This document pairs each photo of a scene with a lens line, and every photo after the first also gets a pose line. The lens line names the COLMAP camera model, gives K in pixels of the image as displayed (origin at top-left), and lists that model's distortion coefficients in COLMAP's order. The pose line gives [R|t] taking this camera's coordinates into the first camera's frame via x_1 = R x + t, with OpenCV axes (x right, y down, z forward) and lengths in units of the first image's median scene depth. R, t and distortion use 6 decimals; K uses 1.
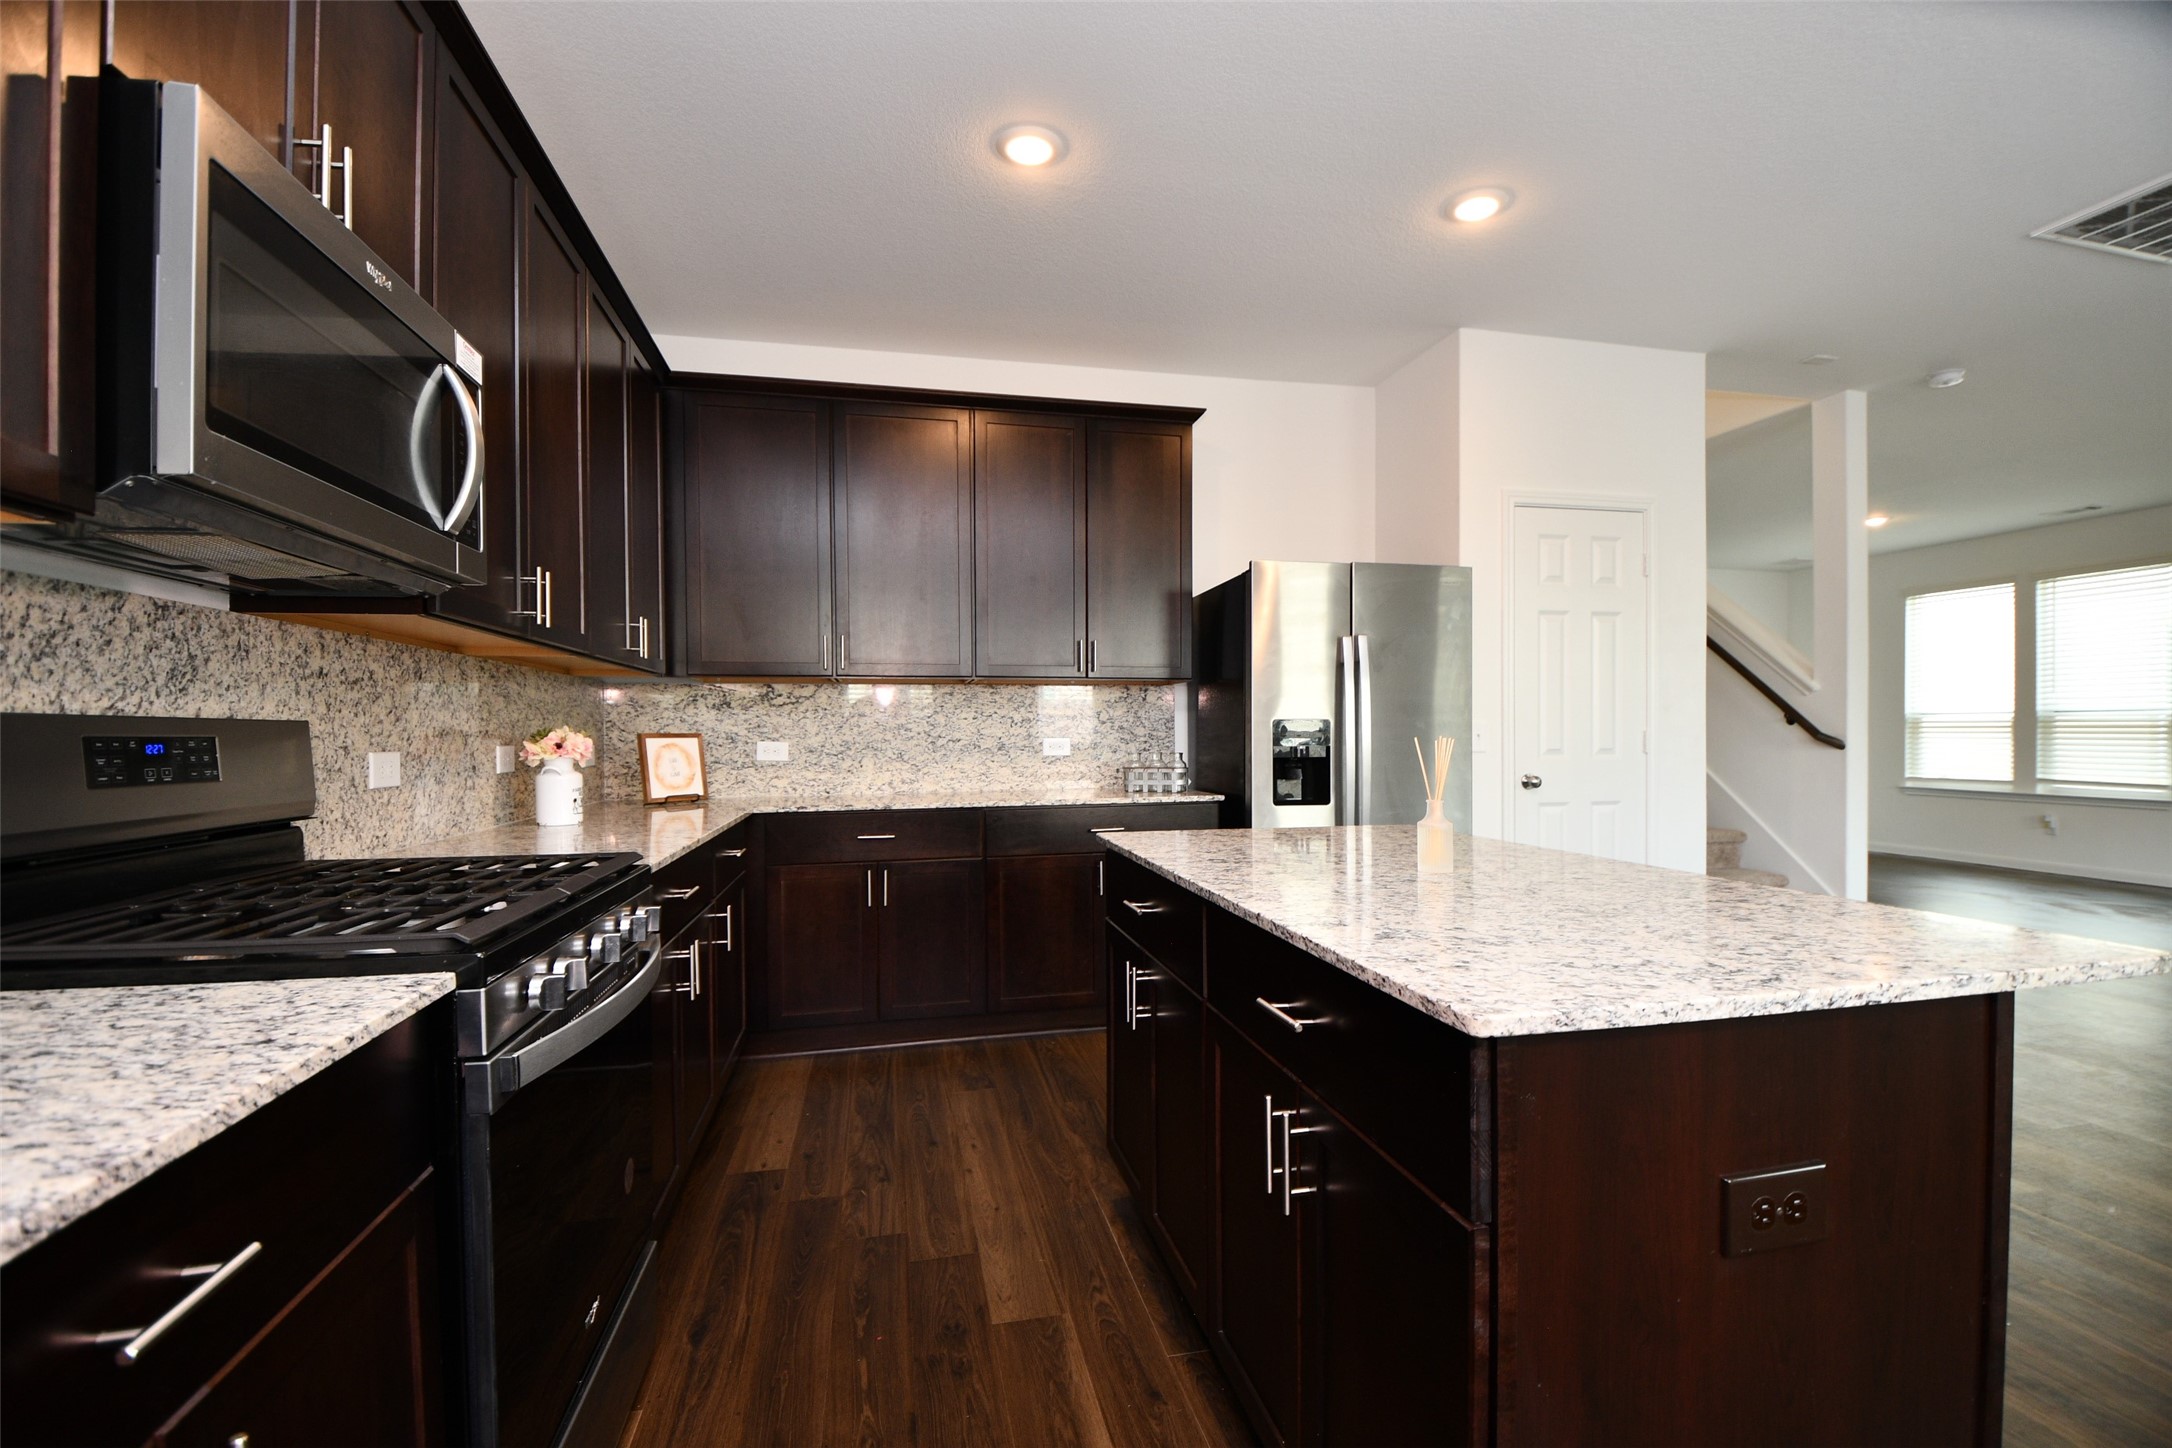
lens RADIAL K [[952.7, 0, 1112.7], [0, 952.7, 747.0], [0, 0, 1]] dist [-0.003893, -0.013877]
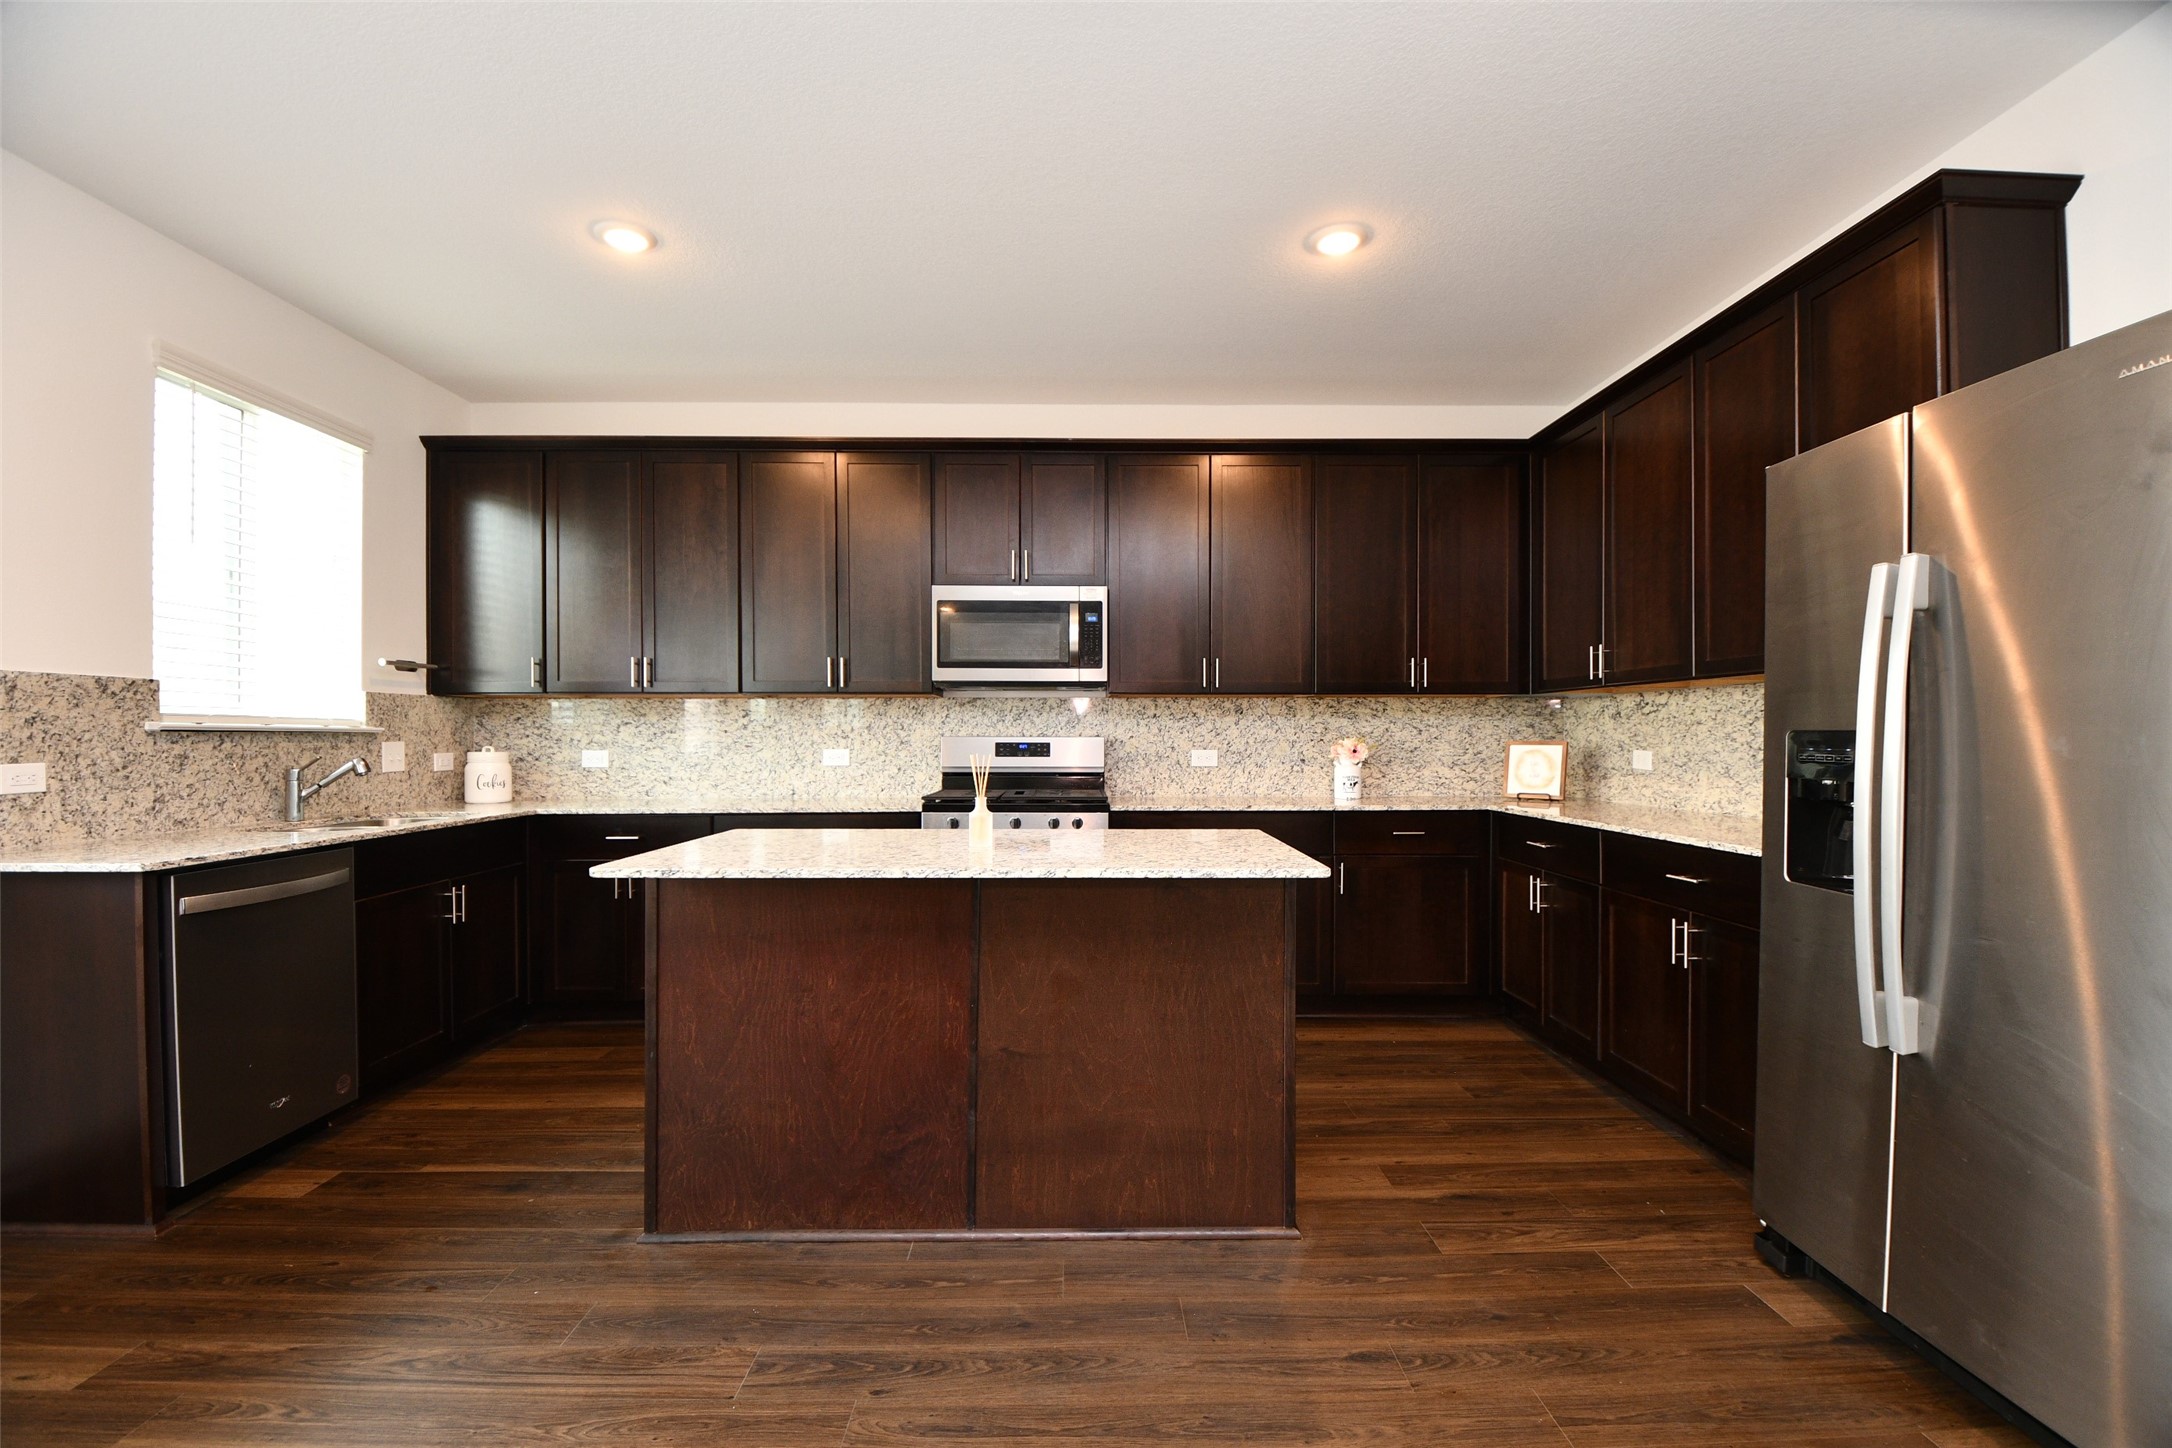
lens RADIAL K [[952.7, 0, 1097.0], [0, 952.7, 736.9], [0, 0, 1]] dist [-0.003893, -0.013877]
pose [[-0.200099, 0.008806, -0.979736, 0.739748], [-0.011697, 0.999867, 0.011376, -0.024364], [0.979706, 0.013737, -0.199969, 0.634959]]
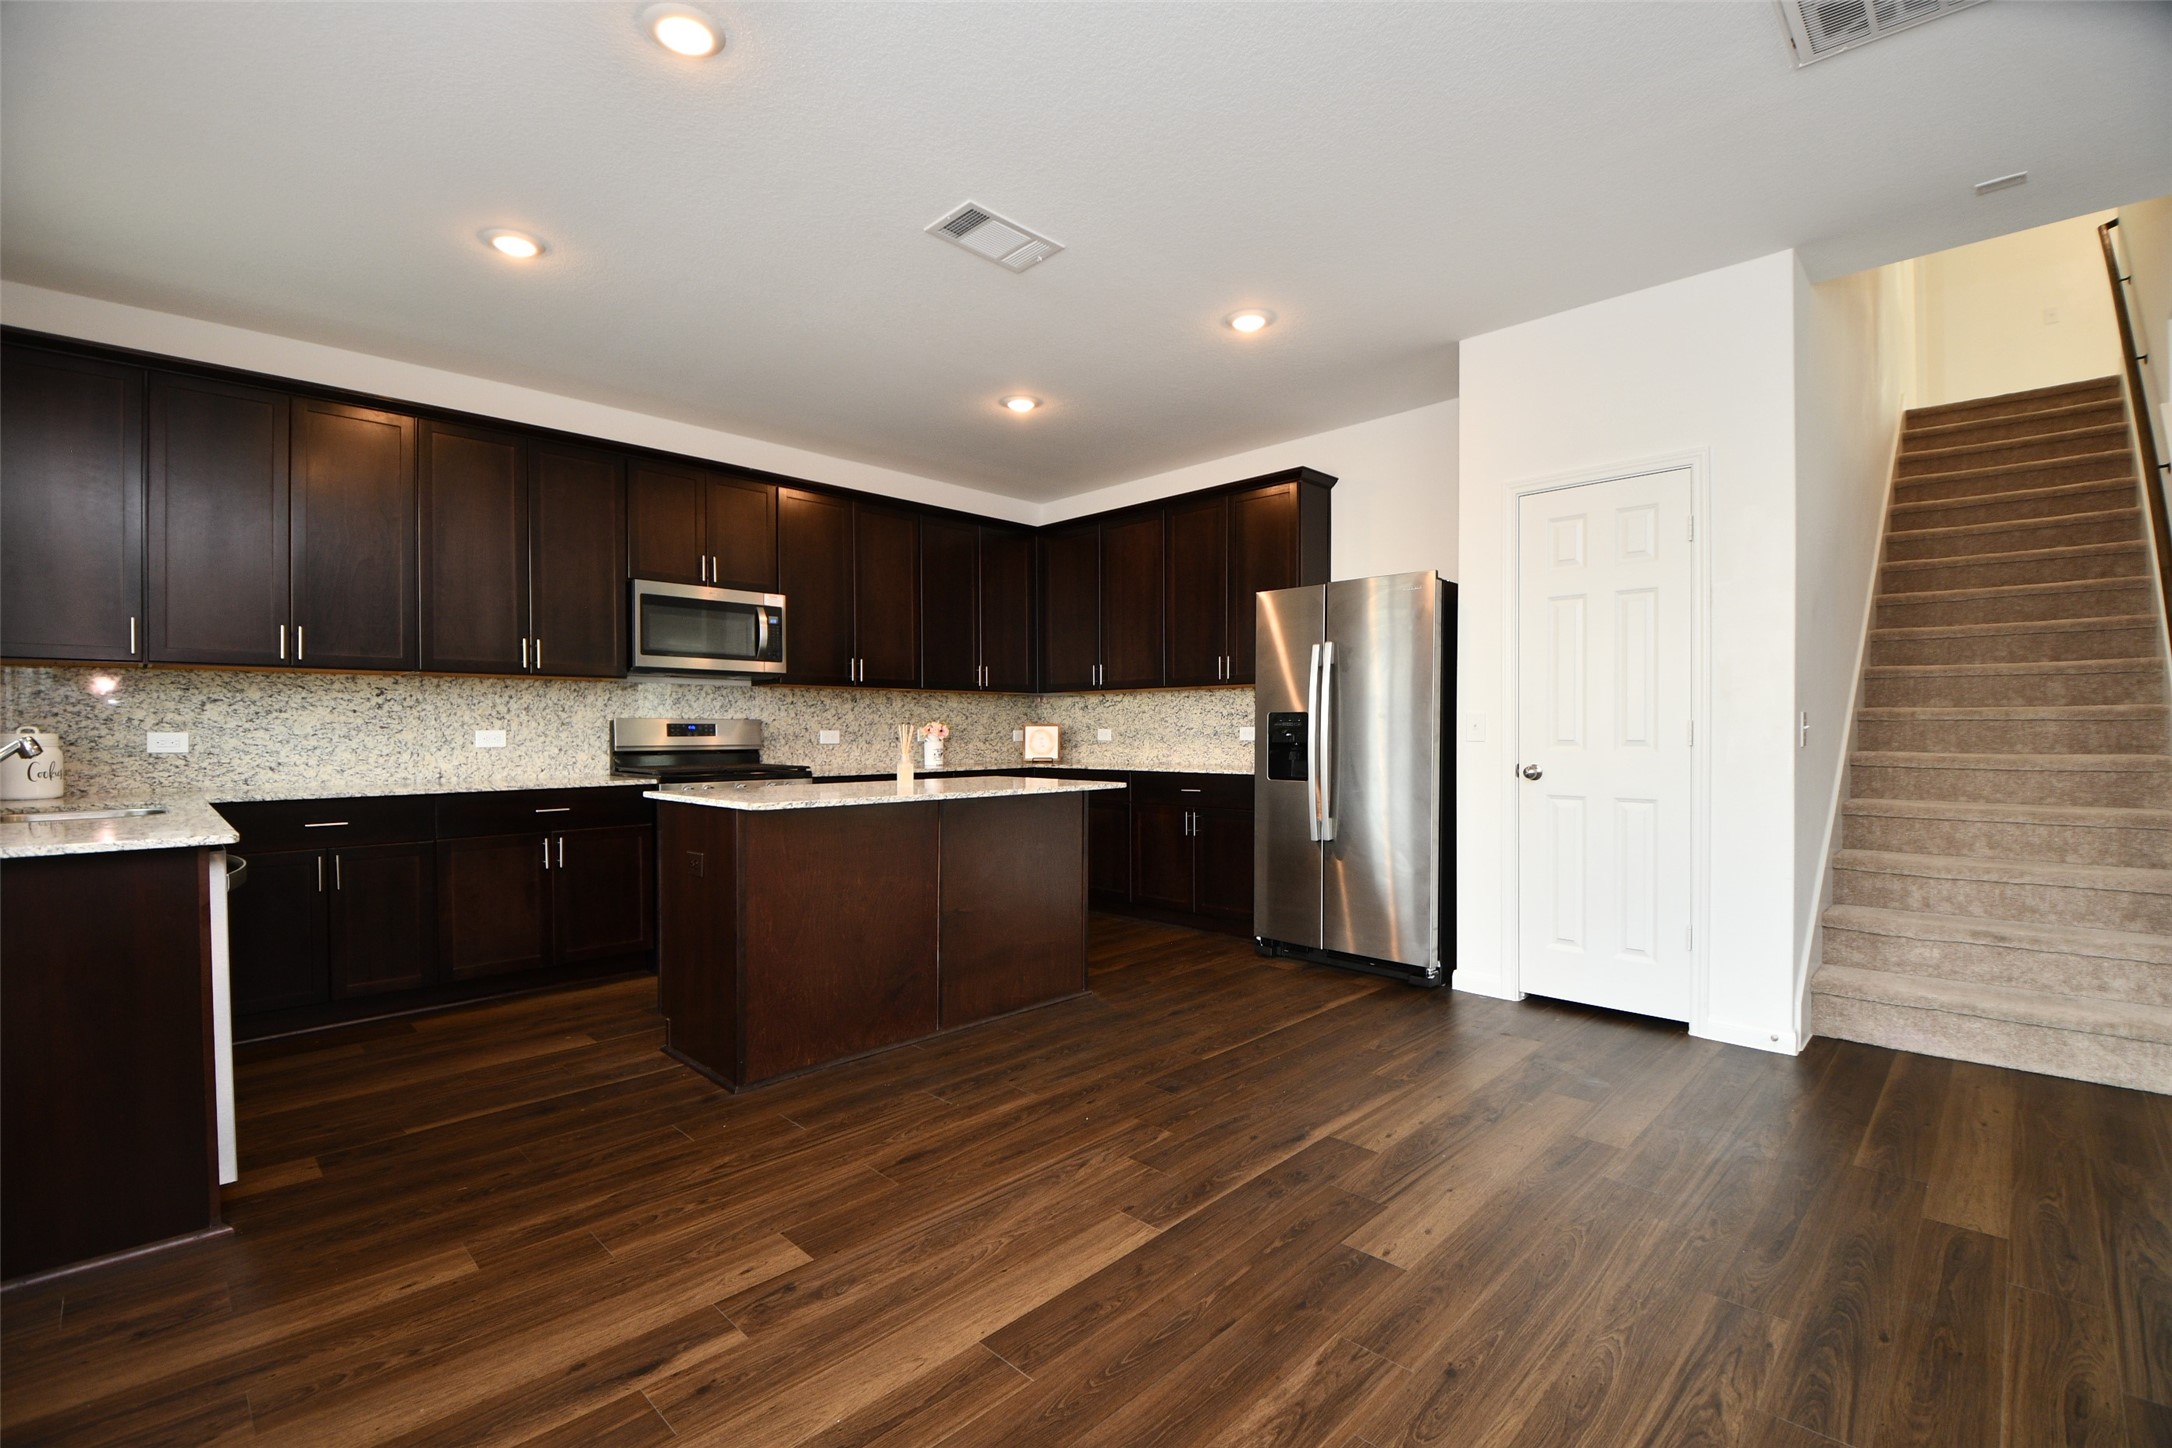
lens RADIAL K [[952.7, 0, 1104.6], [0, 952.7, 742.0], [0, 0, 1]] dist [-0.003893, -0.013877]
pose [[0.552472, 0.016054, -0.833377, 1.019477], [-0.012802, 0.999860, 0.010774, -0.000476], [0.833433, 0.004717, 0.552600, 0.084810]]
